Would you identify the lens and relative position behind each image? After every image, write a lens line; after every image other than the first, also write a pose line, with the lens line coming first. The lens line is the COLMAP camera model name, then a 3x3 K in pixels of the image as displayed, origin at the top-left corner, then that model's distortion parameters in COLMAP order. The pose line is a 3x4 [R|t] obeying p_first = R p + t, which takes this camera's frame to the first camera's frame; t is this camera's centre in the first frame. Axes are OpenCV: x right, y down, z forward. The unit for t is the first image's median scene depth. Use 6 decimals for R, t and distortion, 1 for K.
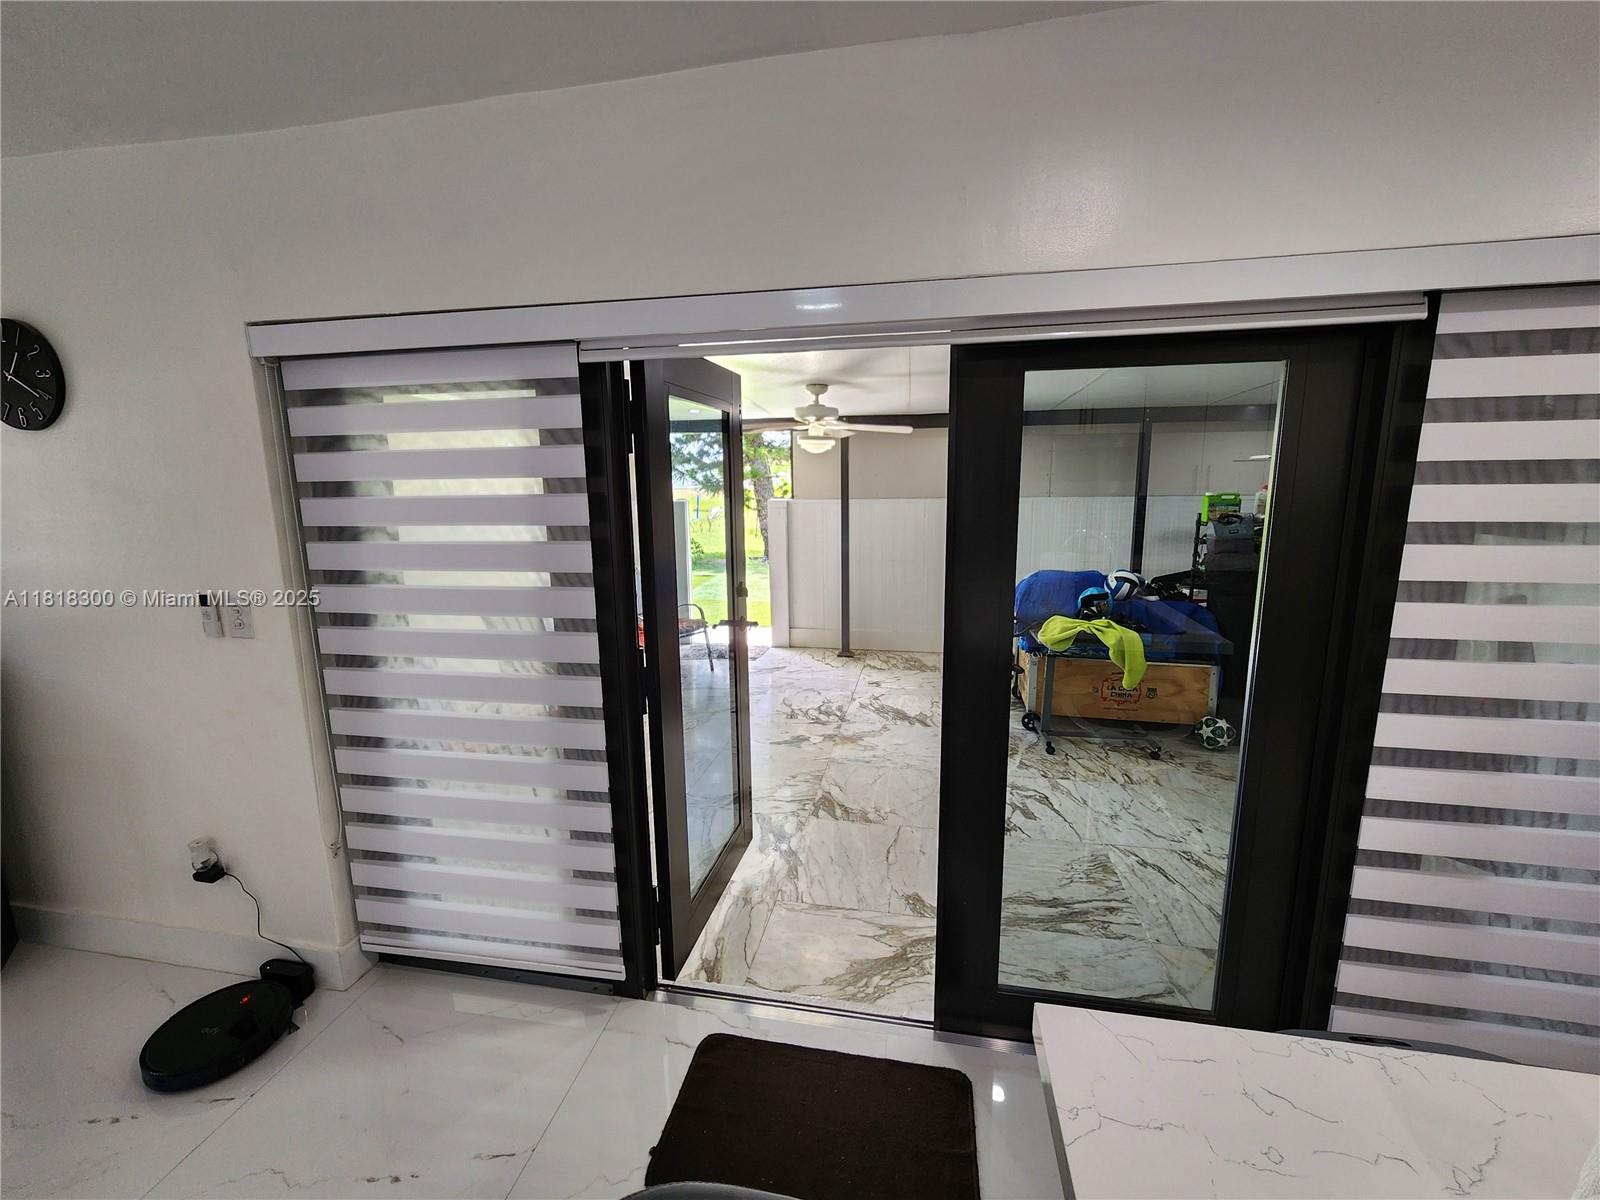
lens RADIAL K [[652.6, 0, 793.3], [0, 652.6, 597.7], [0, 0, 1]] dist [-0.000633, -0.000542]
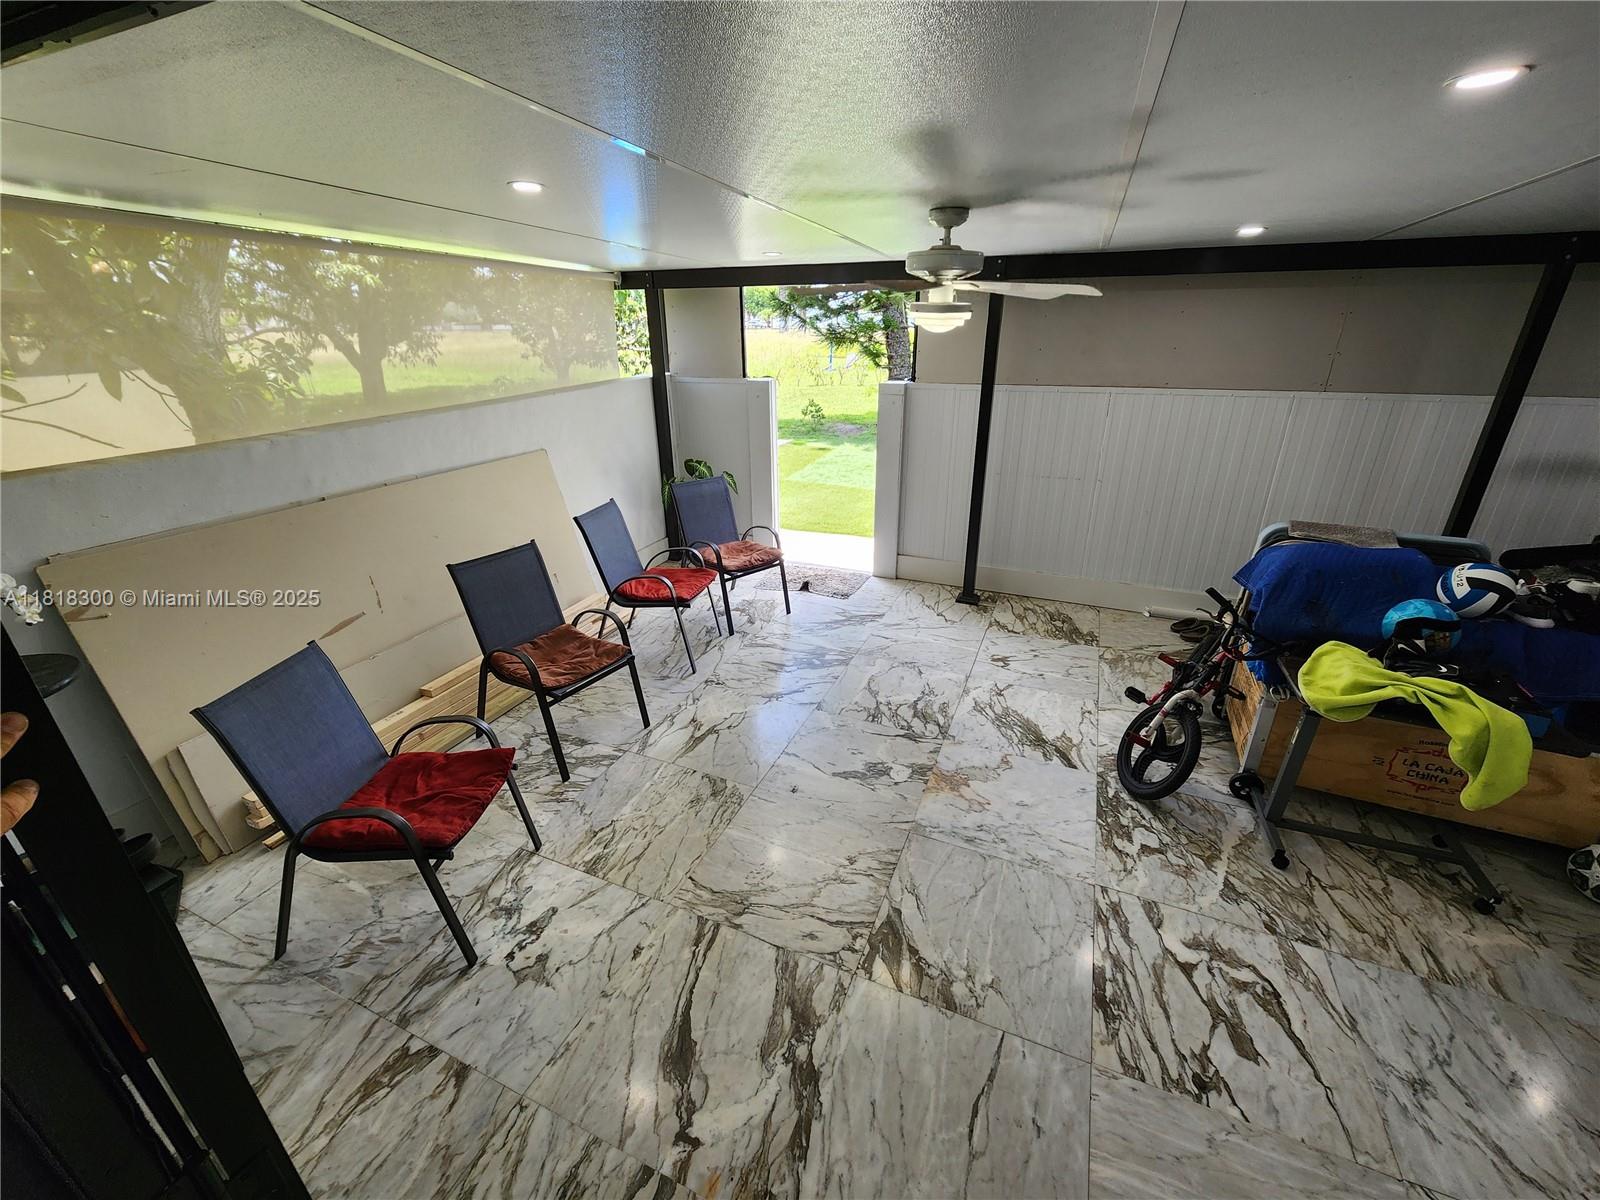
lens RADIAL K [[652.6, 0, 793.3], [0, 652.6, 597.7], [0, 0, 1]] dist [-0.000633, -0.000542]
pose [[0.977784, 0.083039, -0.192467, 0.043856], [-0.037264, 0.972421, 0.230234, -0.126388], [0.206277, -0.217947, 0.953912, 0.366767]]
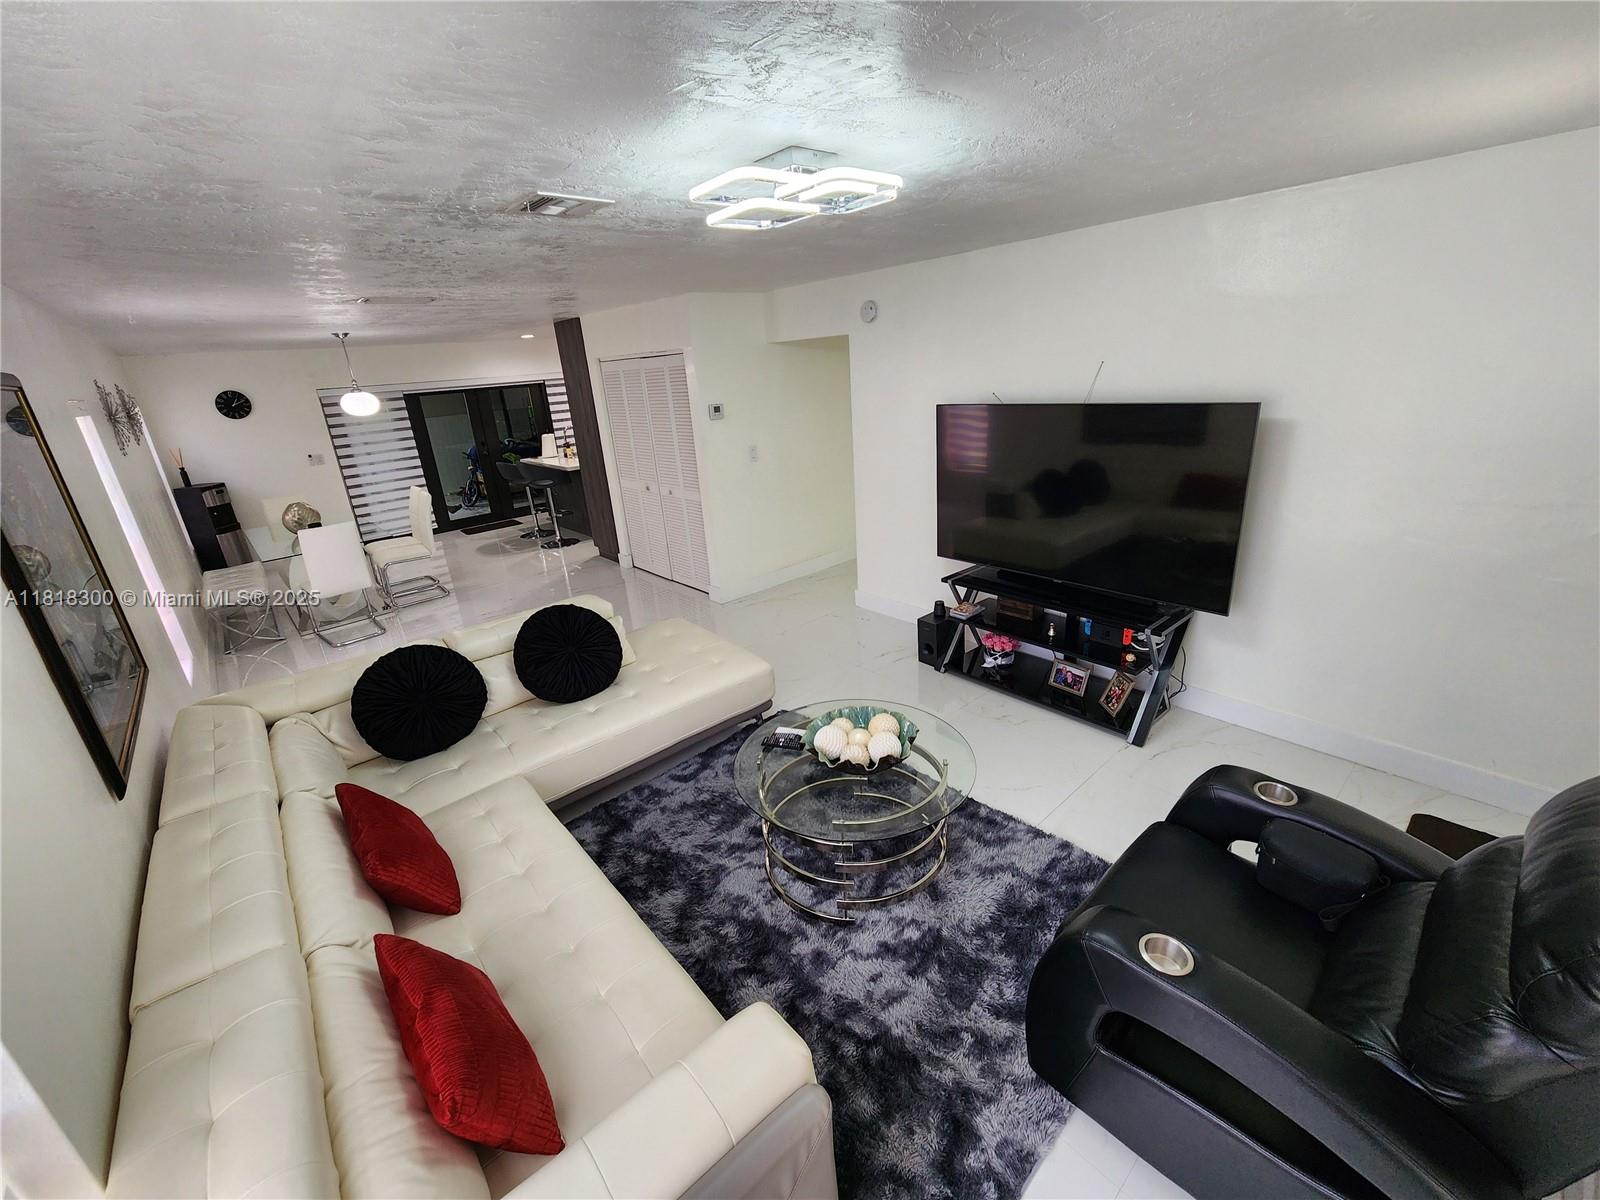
lens RADIAL K [[652.6, 0, 793.3], [0, 652.6, 597.7], [0, 0, 1]] dist [-0.000633, -0.000542]
pose [[0.609841, -0.298695, 0.734081, -0.994372], [0.200236, 0.954278, 0.221946, 0.235643], [-0.766811, 0.011638, 0.641767, -1.693297]]
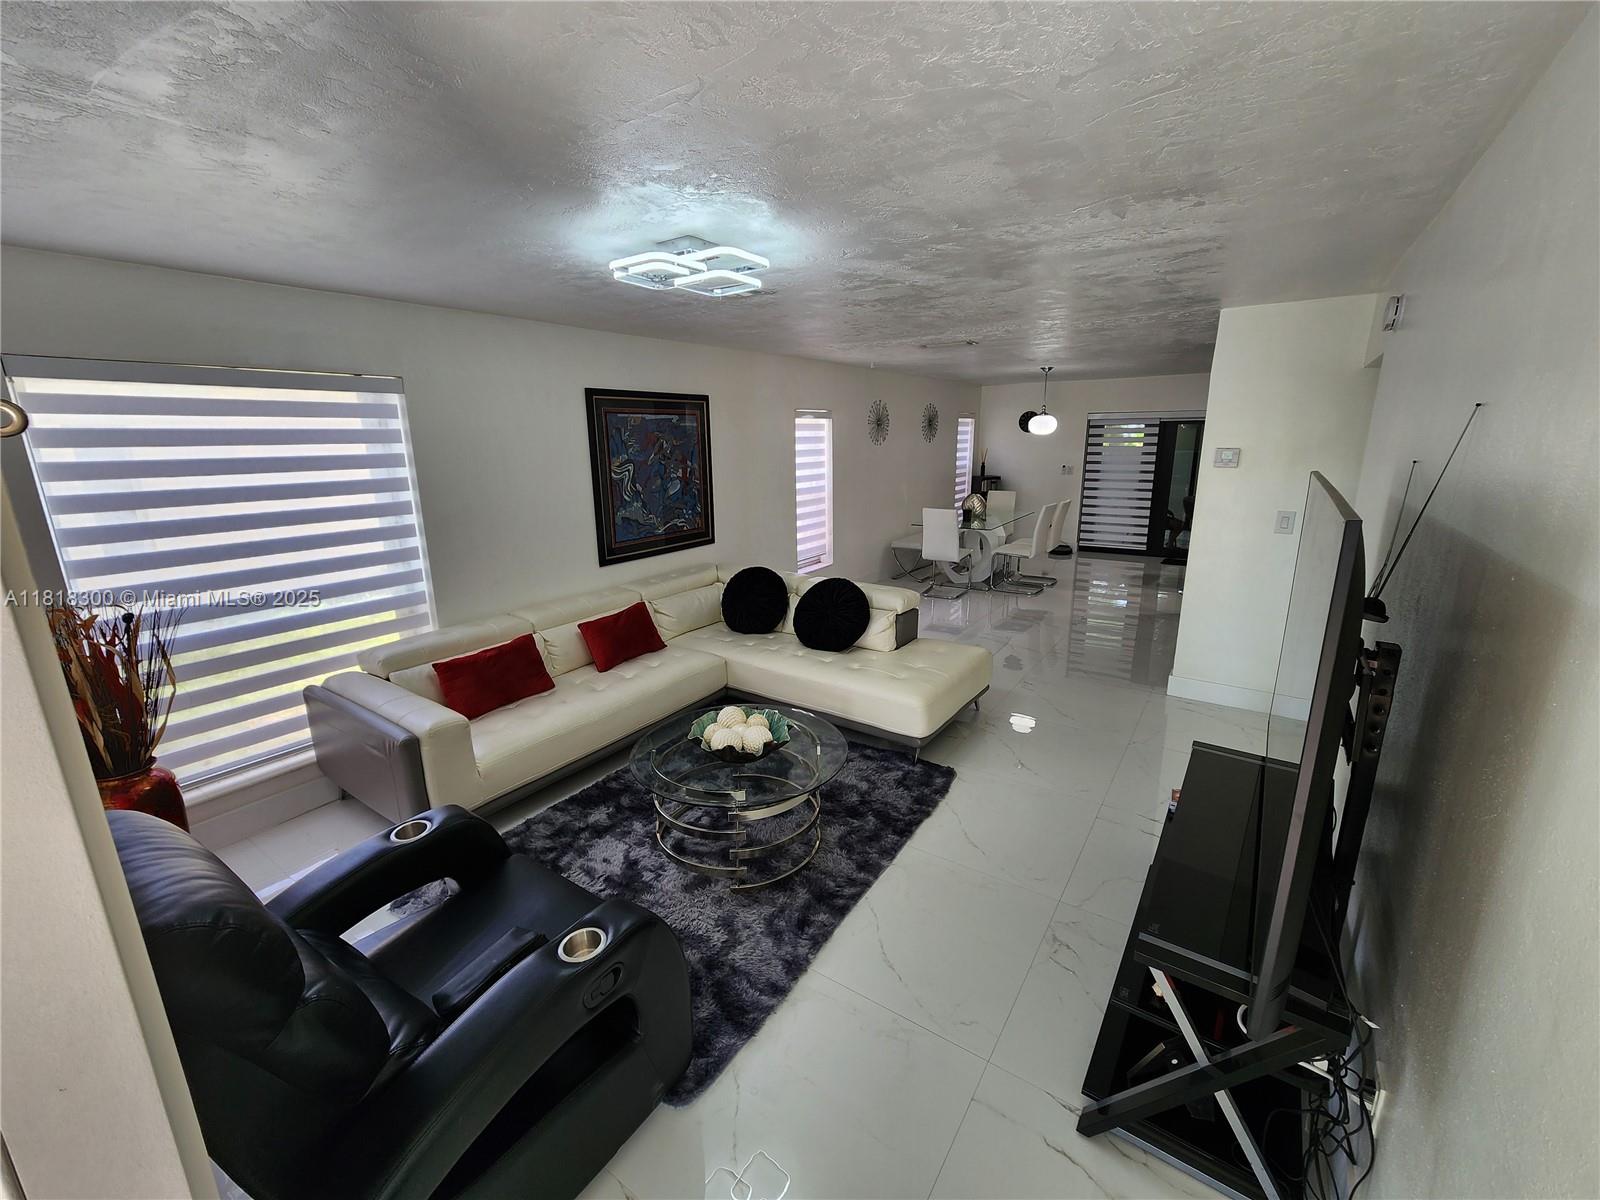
lens RADIAL K [[652.6, 0, 793.3], [0, 652.6, 597.7], [0, 0, 1]] dist [-0.000633, -0.000542]
pose [[0.919628, 0.099772, -0.379909, -0.340016], [-0.070963, 0.993488, 0.089134, 0.300477], [0.386328, -0.055011, 0.920720, -1.910000]]
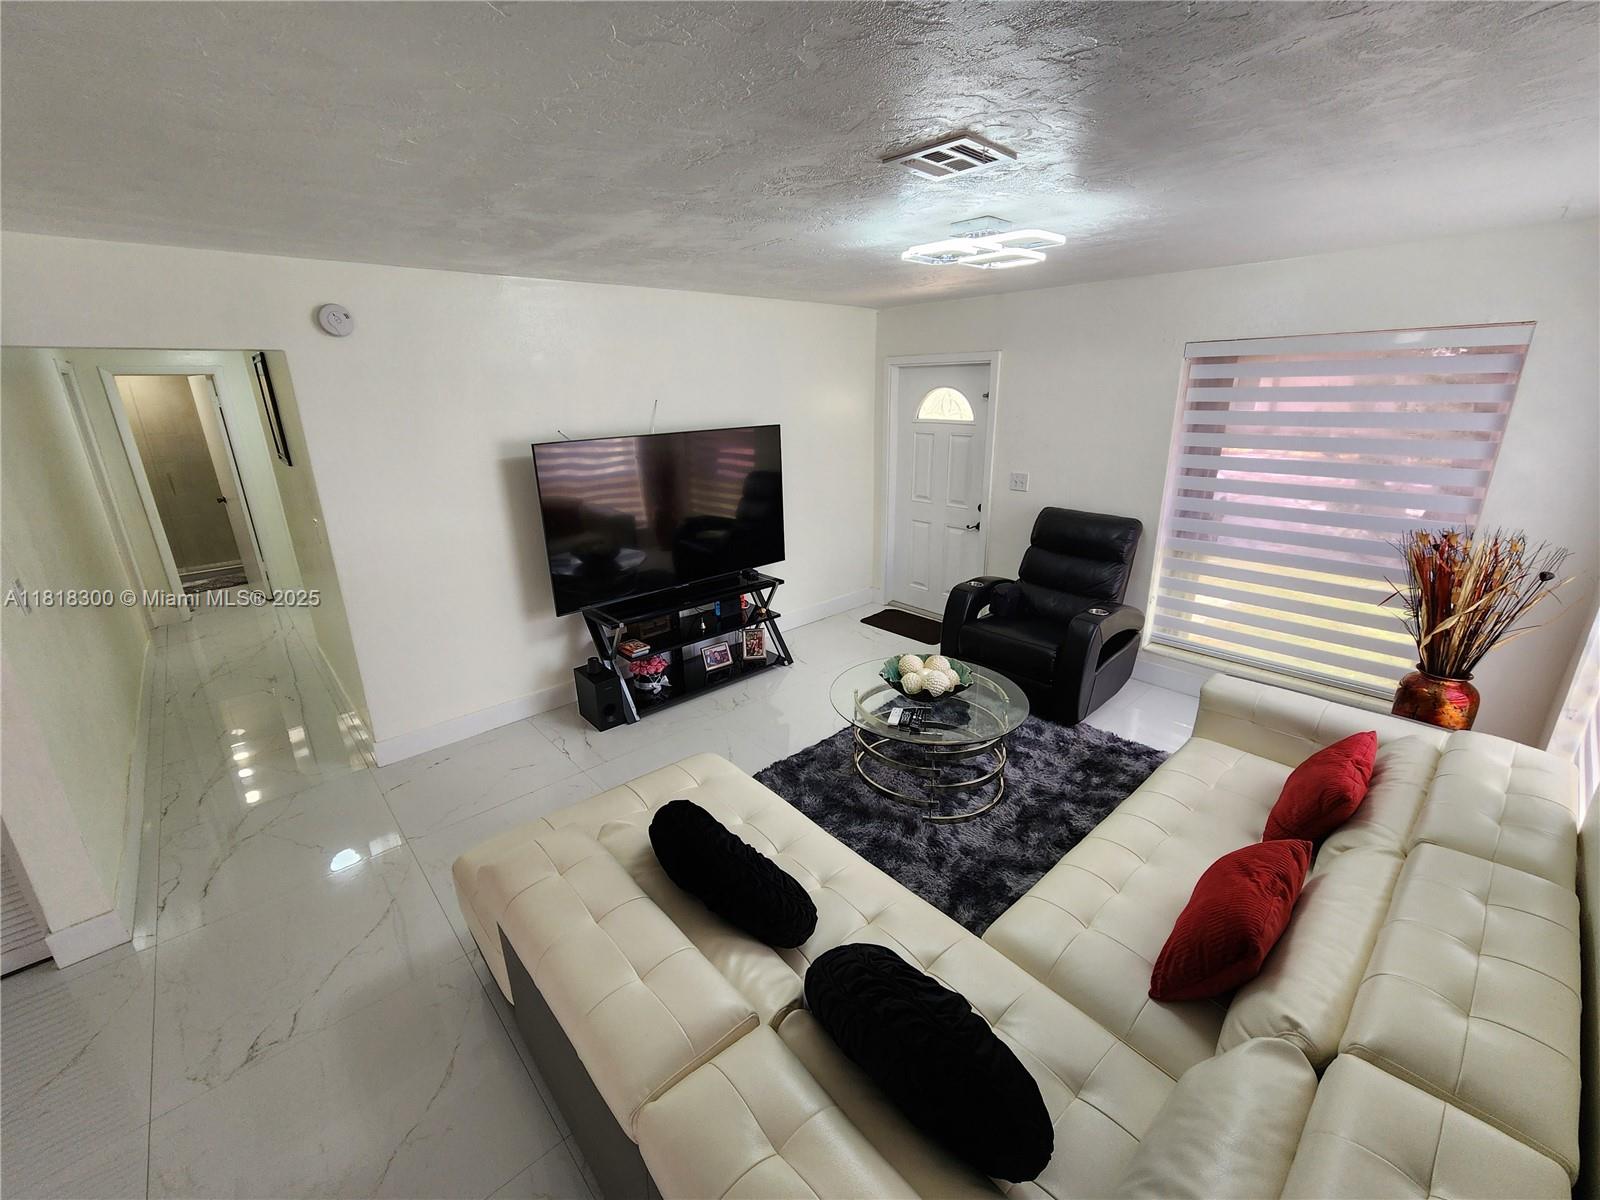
lens RADIAL K [[701.2, 0, 805.6], [0, 701.2, 603.6], [0, 0, 1]] dist [-0.000672, -0.000222]
pose [[-0.824698, -0.160613, 0.542288, -0.874954], [0.113744, 0.892138, 0.437209, 0.078538], [-0.554017, 0.422247, -0.717476, -0.821971]]
